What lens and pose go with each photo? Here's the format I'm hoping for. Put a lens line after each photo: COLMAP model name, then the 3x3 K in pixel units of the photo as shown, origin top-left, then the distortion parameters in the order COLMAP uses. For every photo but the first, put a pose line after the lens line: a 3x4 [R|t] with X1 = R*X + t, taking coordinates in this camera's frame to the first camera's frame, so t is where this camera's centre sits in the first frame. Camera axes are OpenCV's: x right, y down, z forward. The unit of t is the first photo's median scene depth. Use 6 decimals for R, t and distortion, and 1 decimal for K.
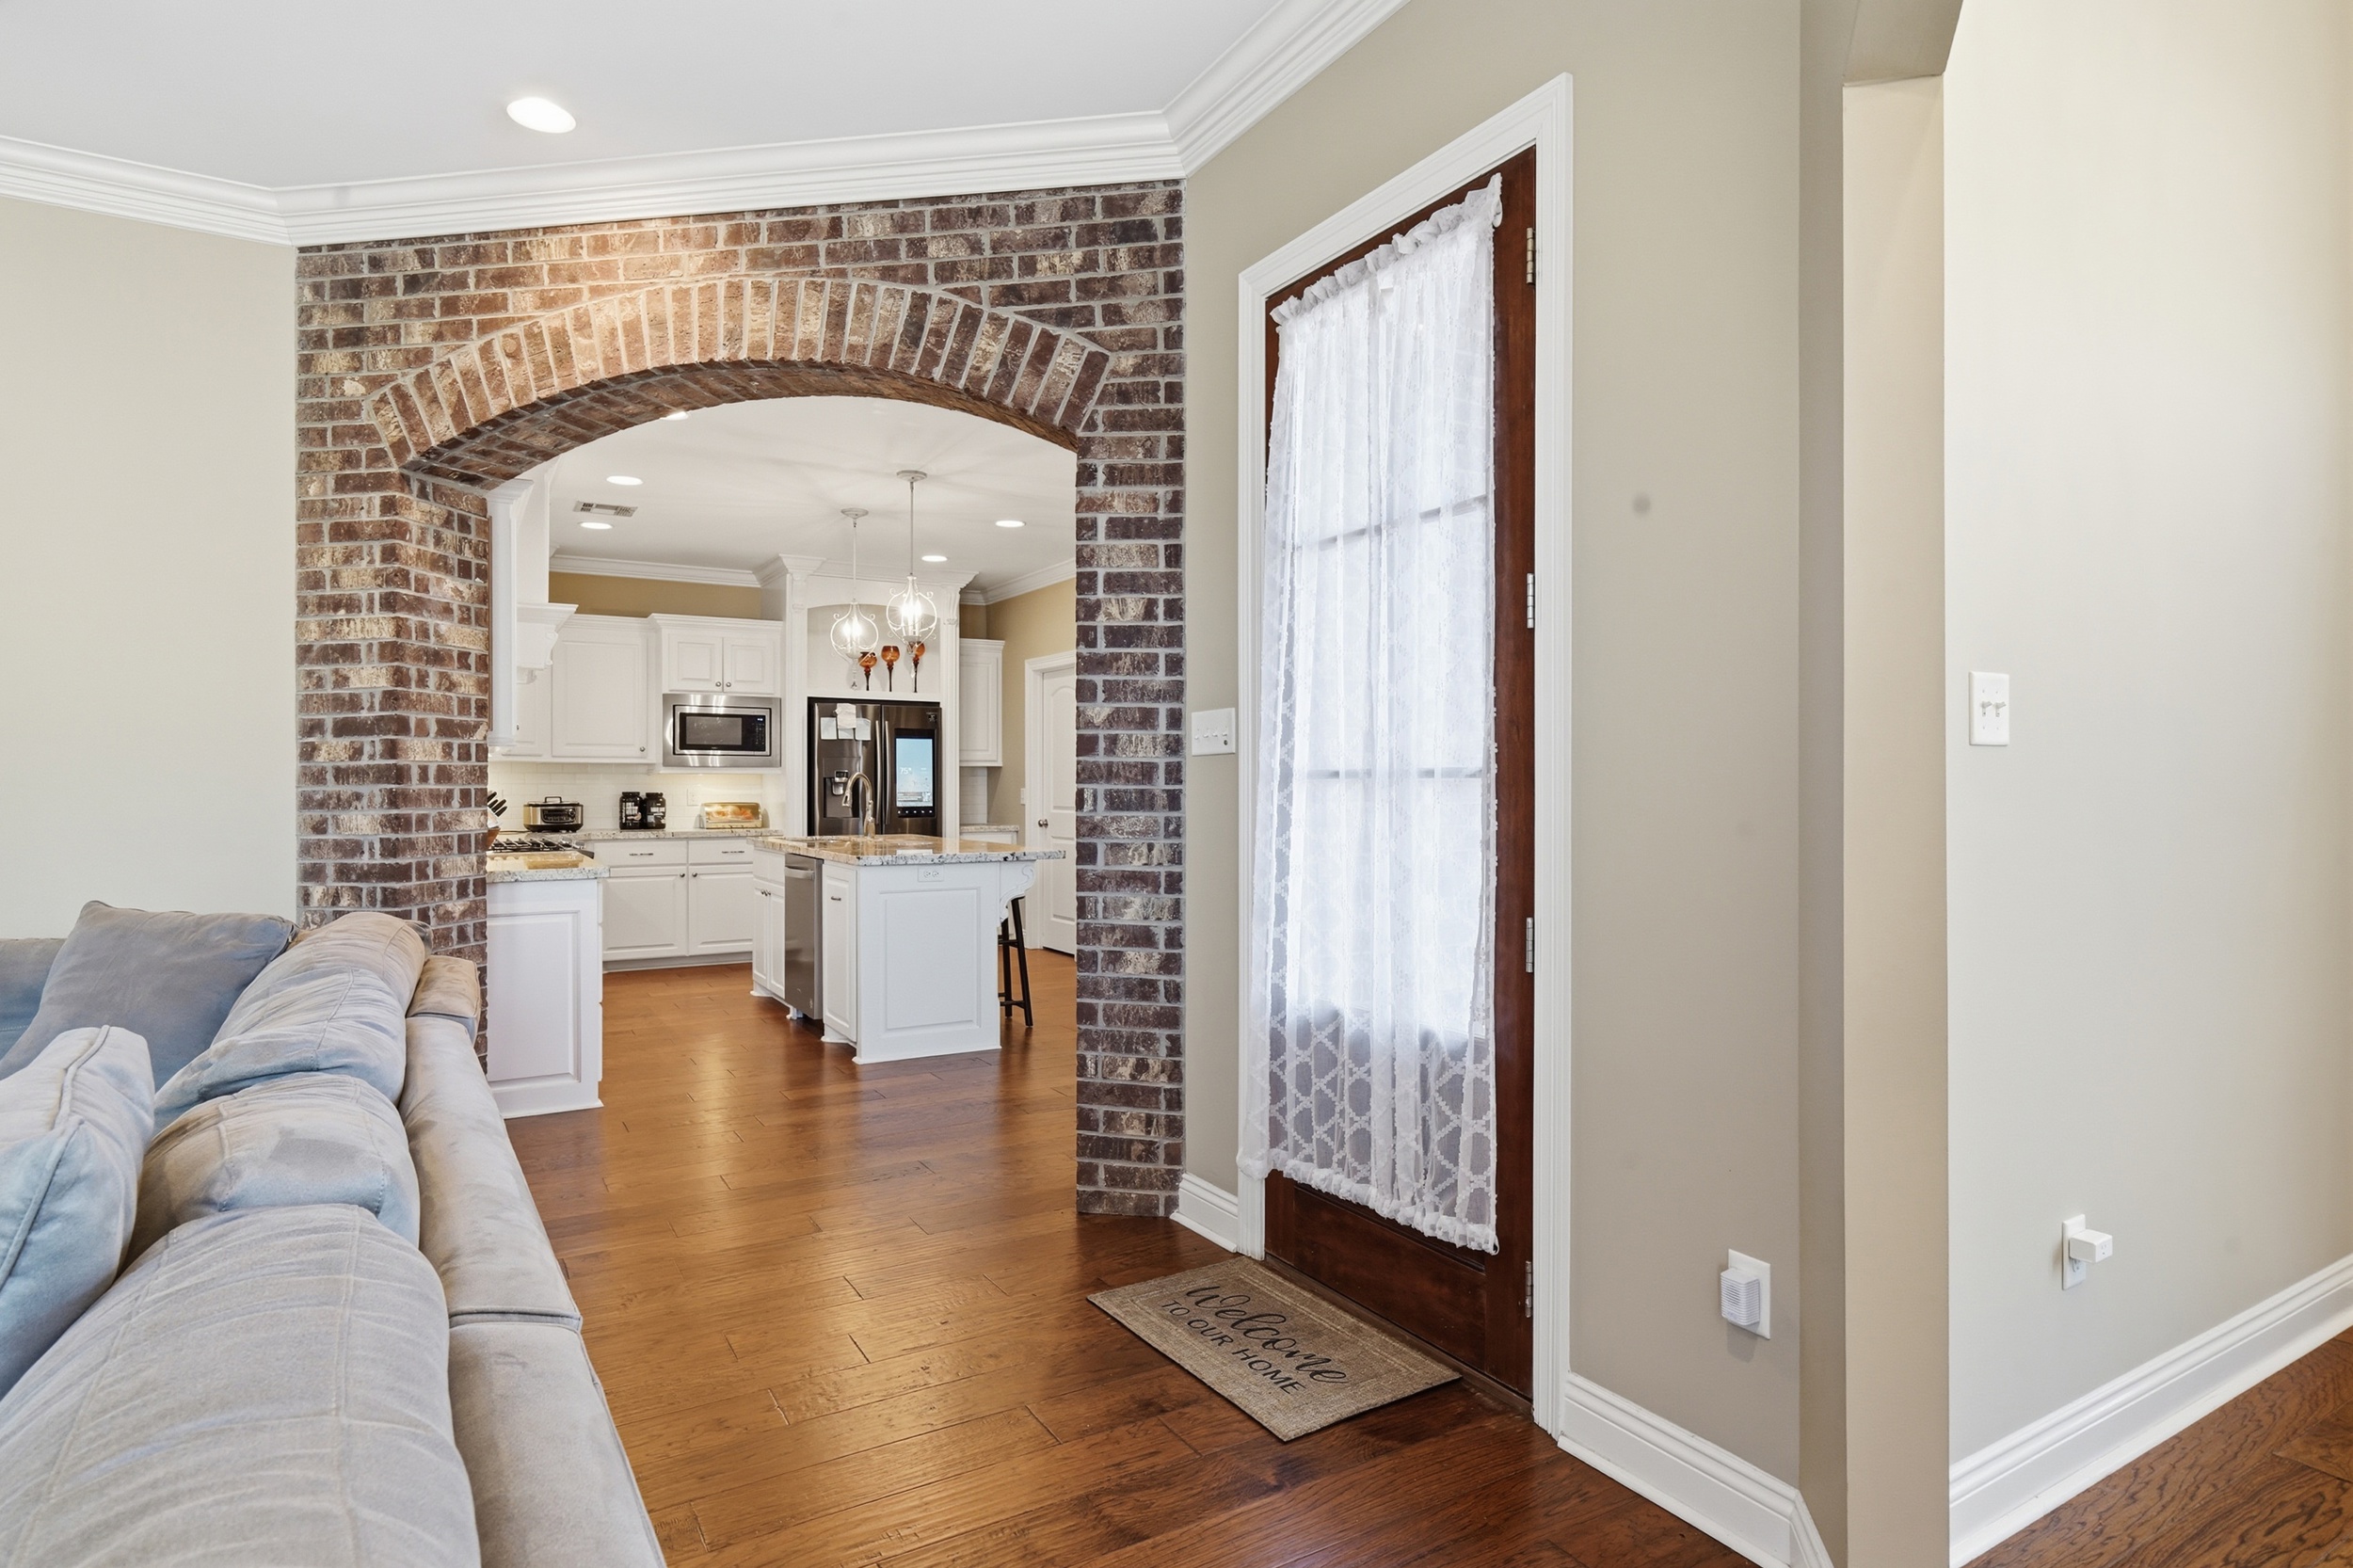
lens RADIAL K [[1255.4, 0, 1186.8], [0, 1255.4, 781.9], [0, 0, 1]] dist [-0.004504, 0.000547]
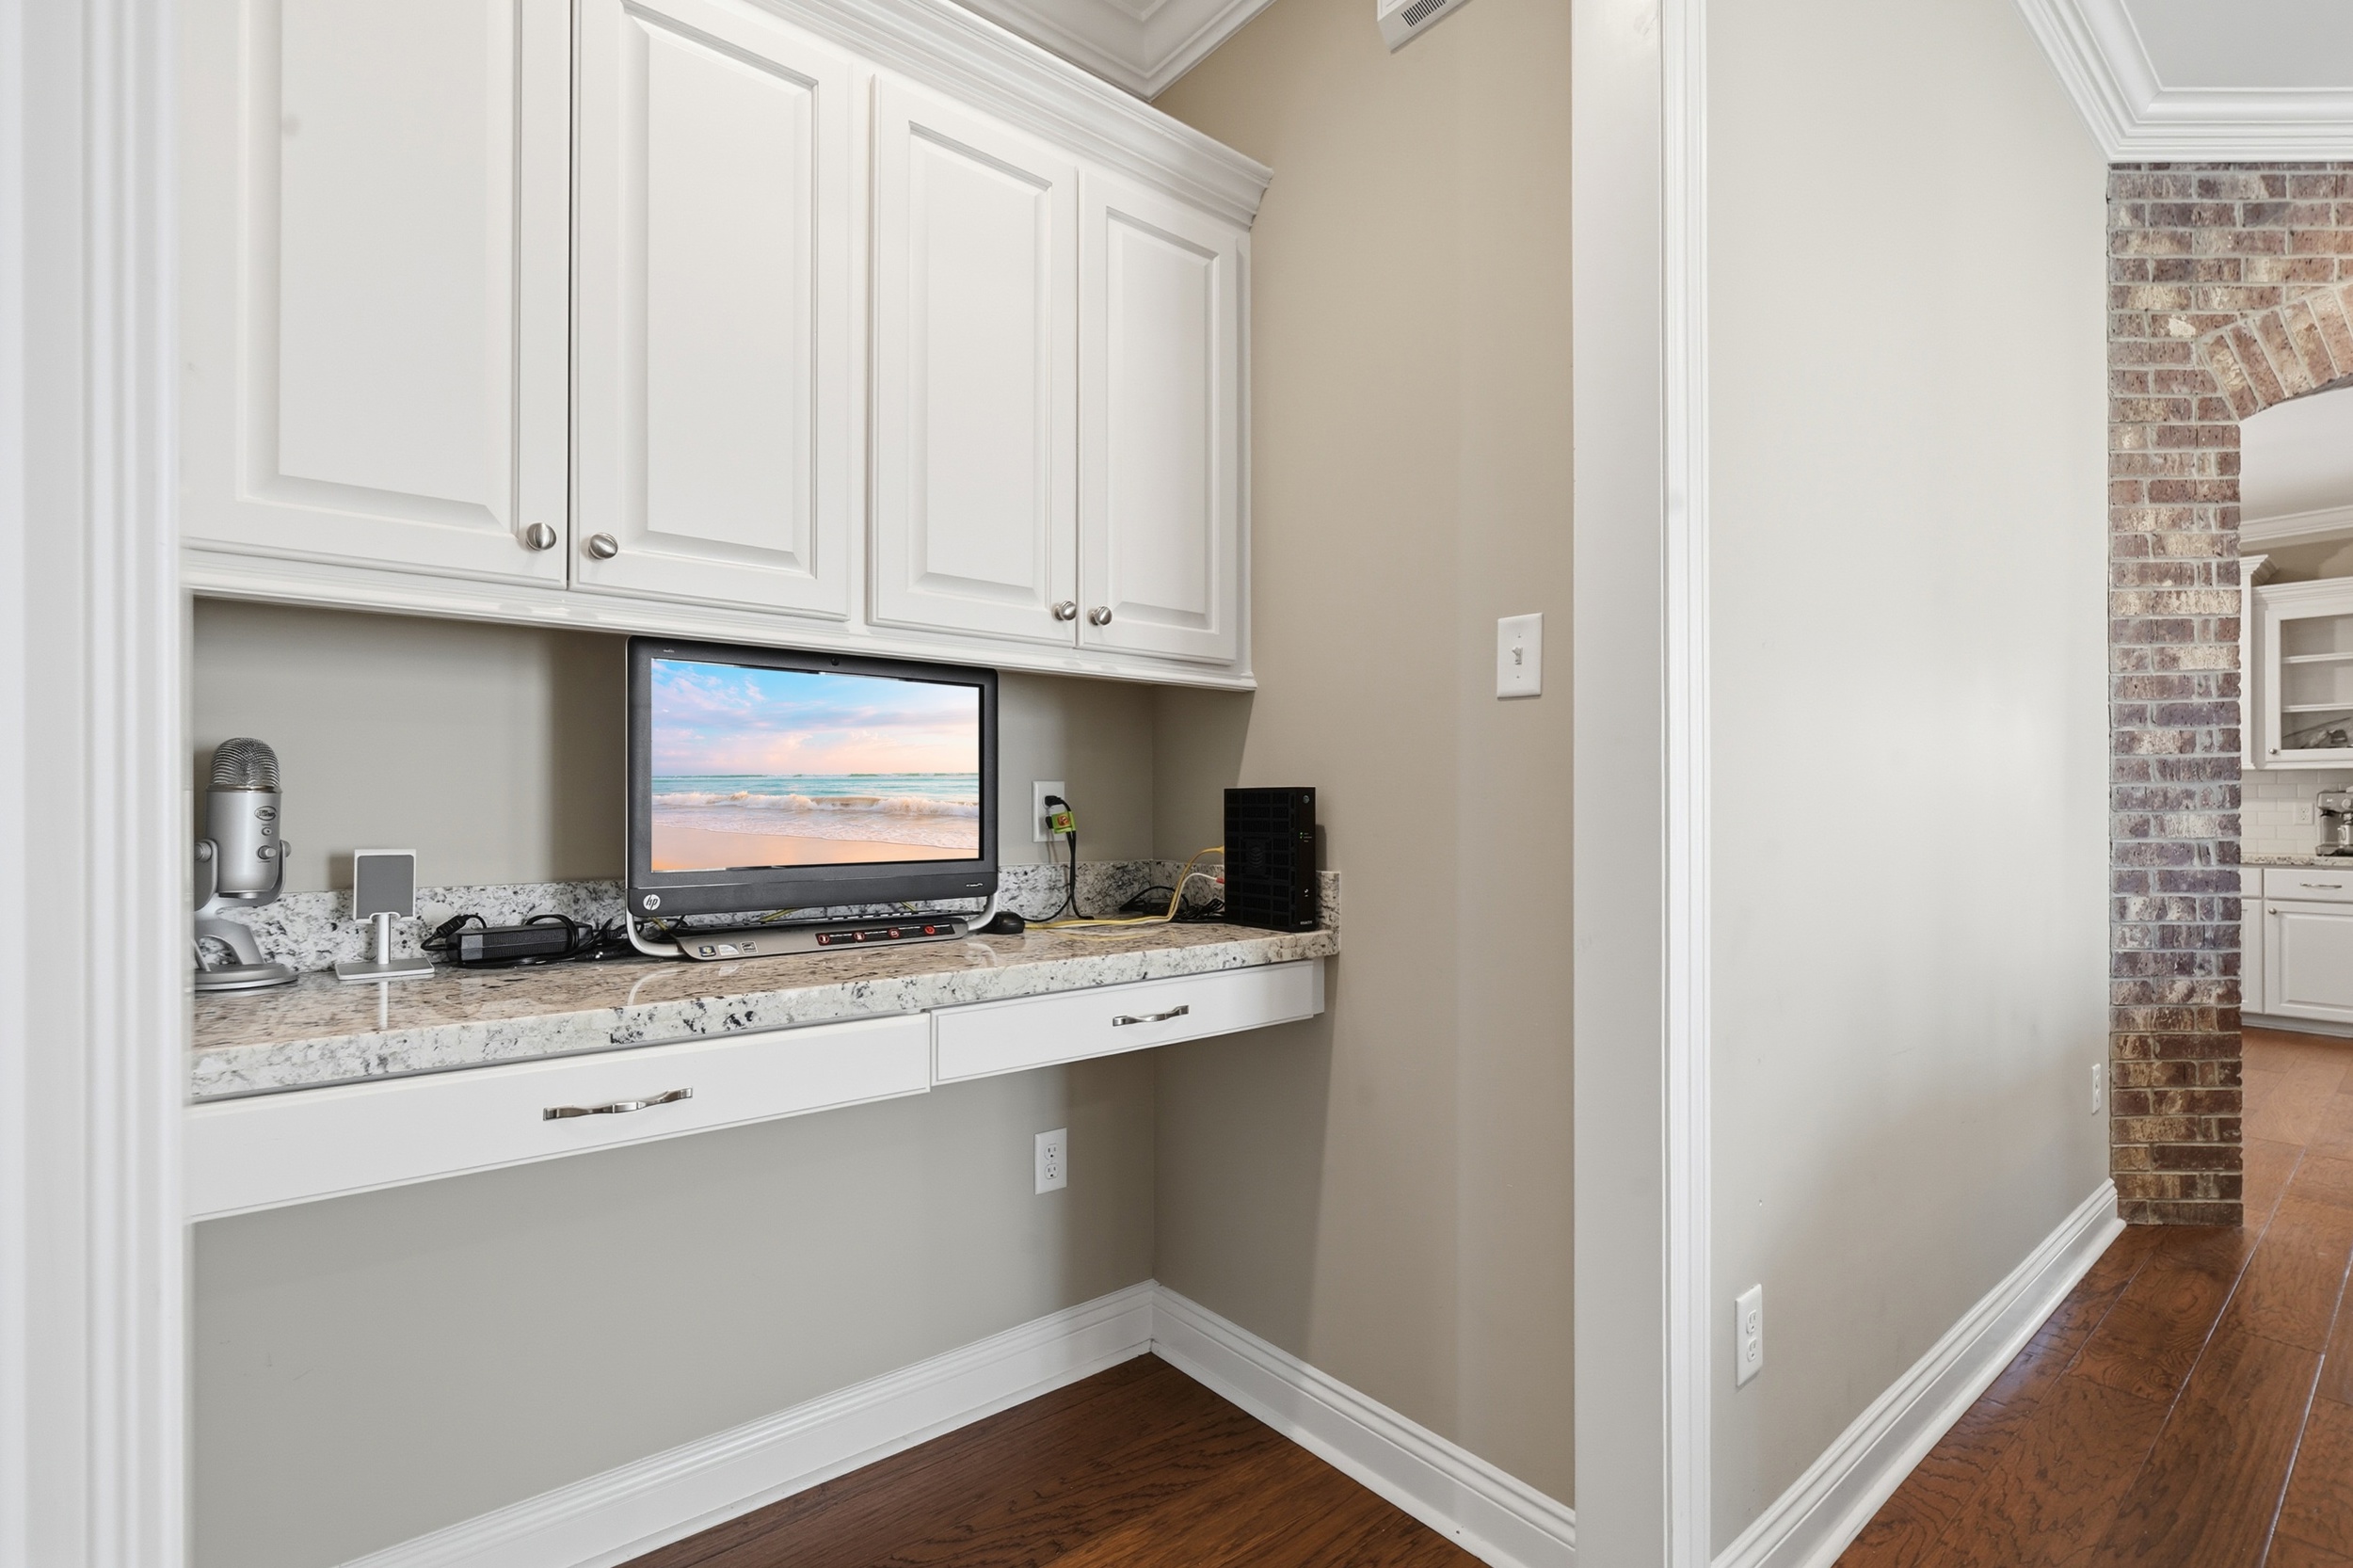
lens RADIAL K [[1063.4, 0, 1177.1], [0, 1063.4, 804.2], [0, 0, 1]] dist [-0.004551, -0.001048]
pose [[0.991355, 0.003357, 0.131163, -1.457116], [-0.003143, 0.999993, -0.001842, 0.022089], [-0.131169, 0.001414, 0.991359, 0.360115]]
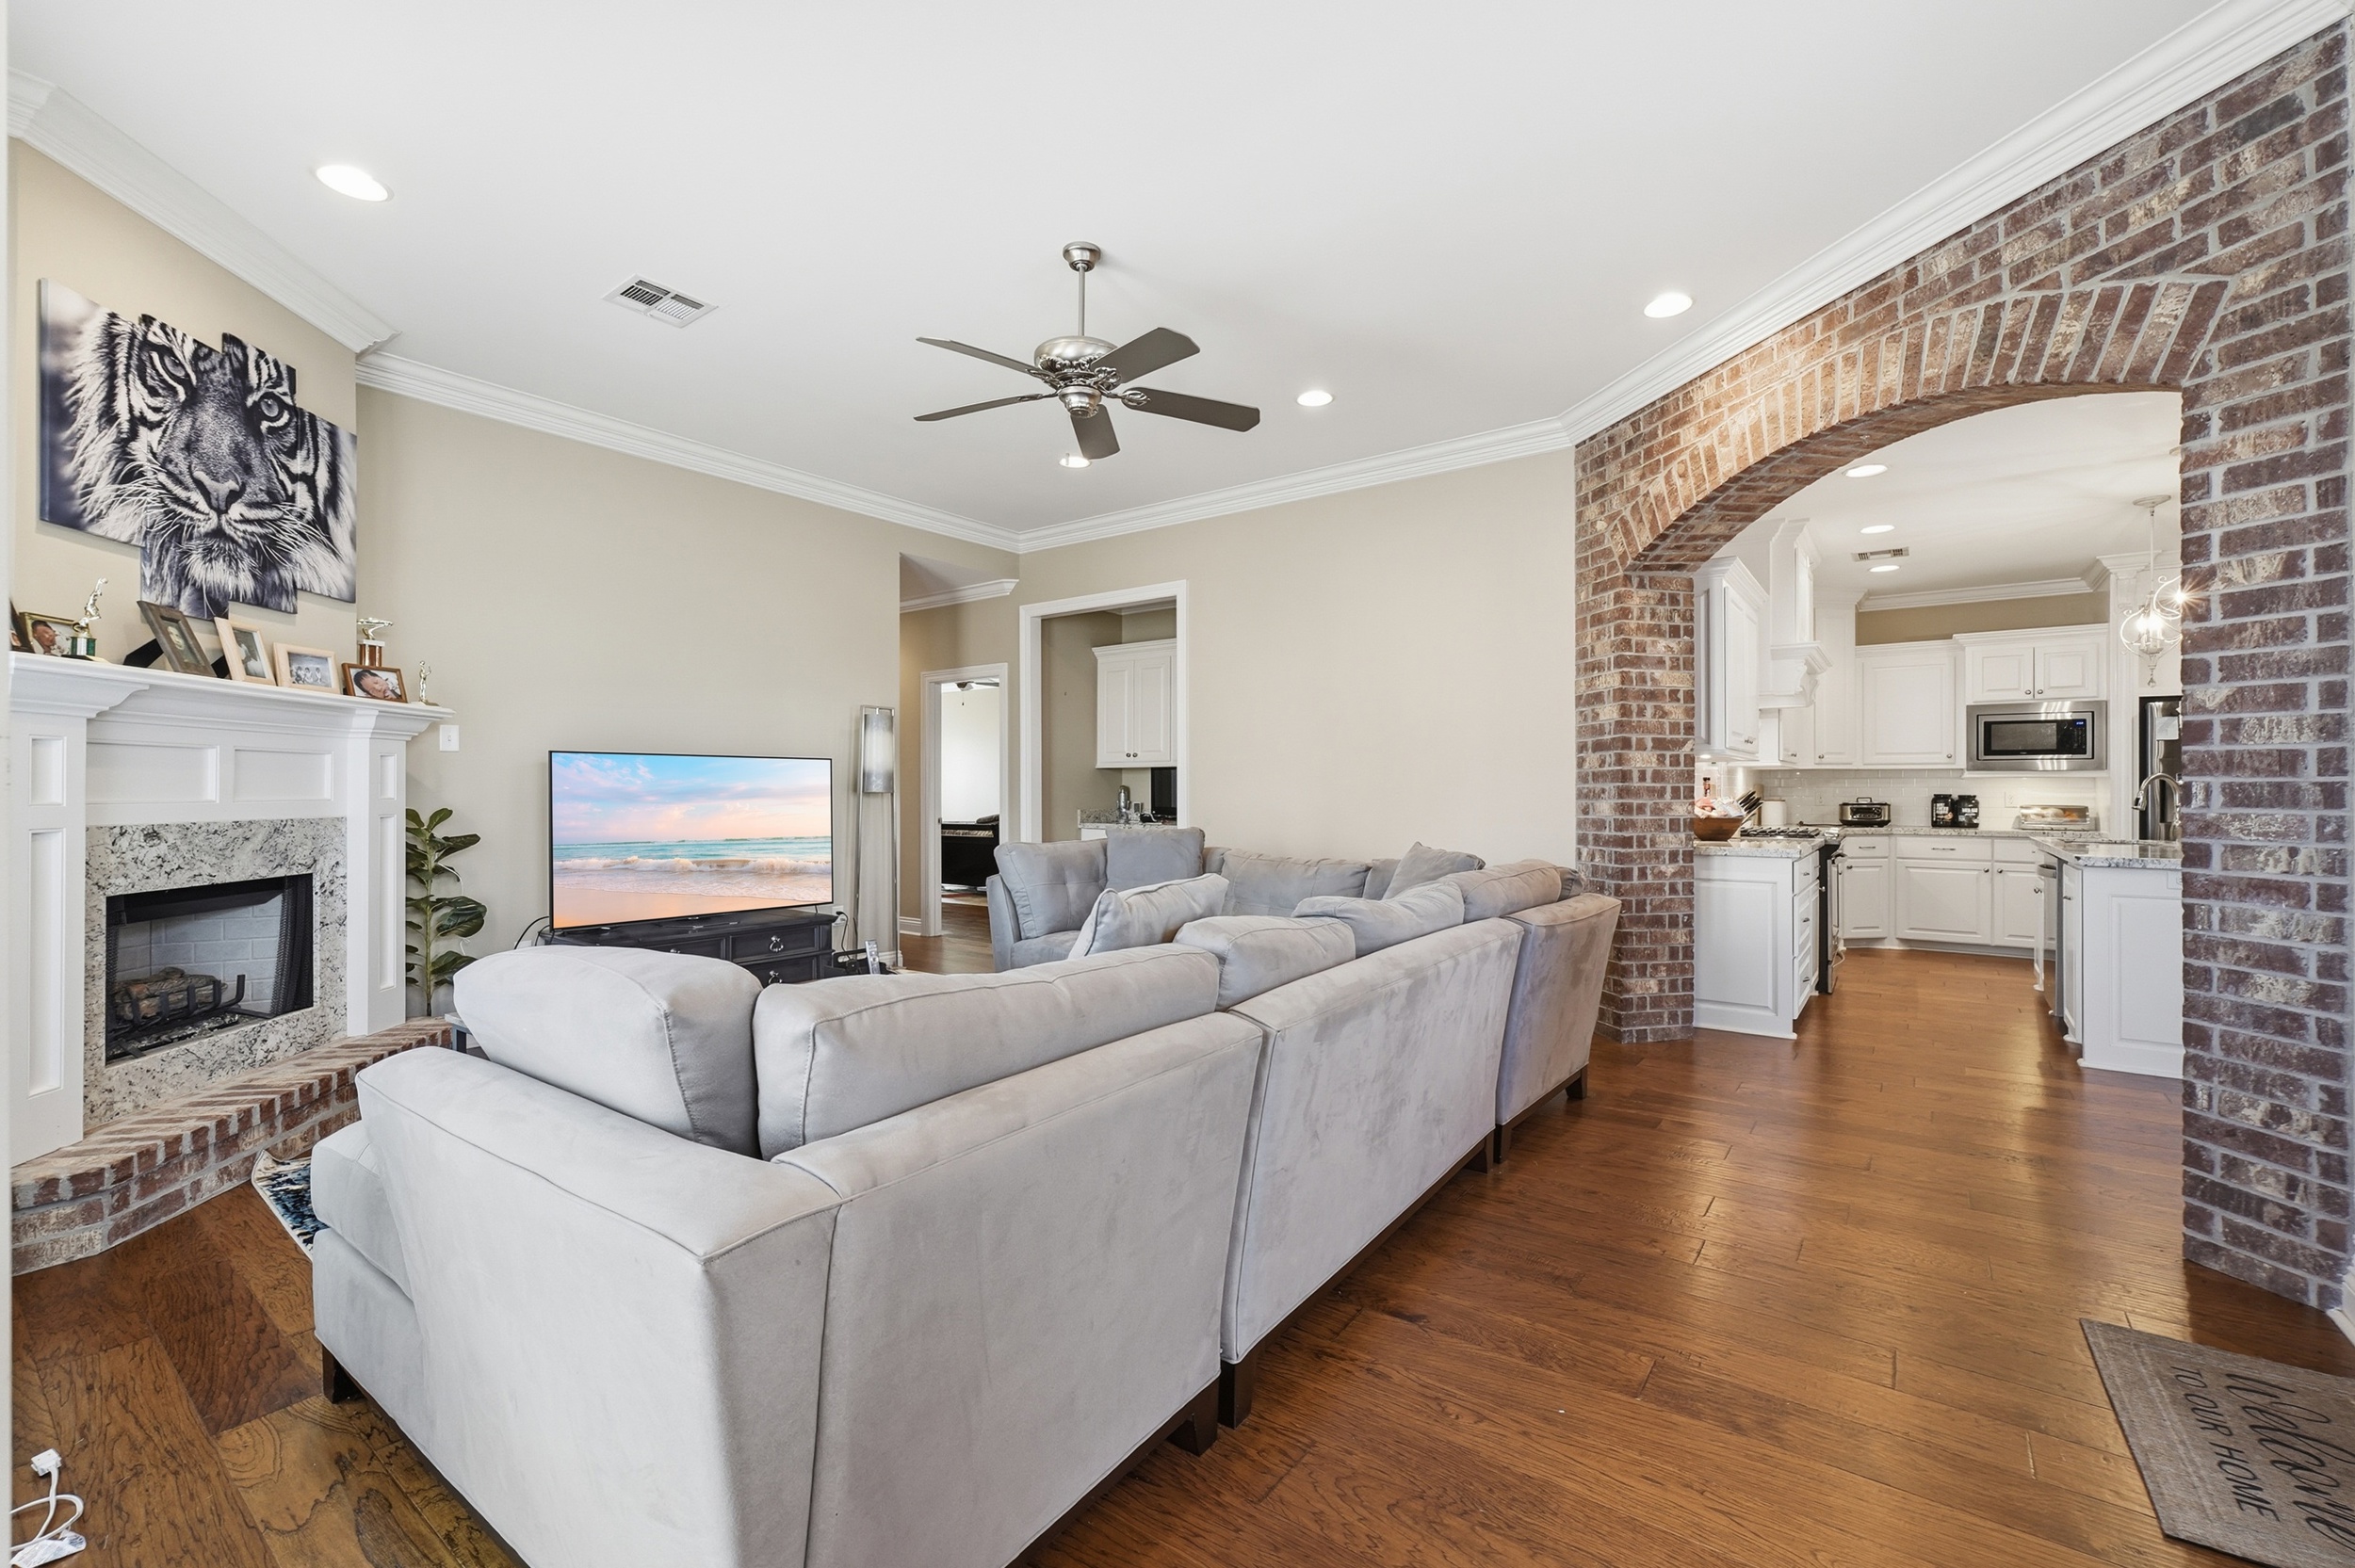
lens RADIAL K [[987.4, 0, 1188.5], [0, 987.4, 786.5], [0, 0, 1]] dist [-0.012442, 0.004249]
pose [[0.377828, -0.002221, -0.925873, 0.262183], [-0.001517, 0.999994, -0.003018, 0.010651], [0.925875, 0.002544, 0.377823, 0.075033]]
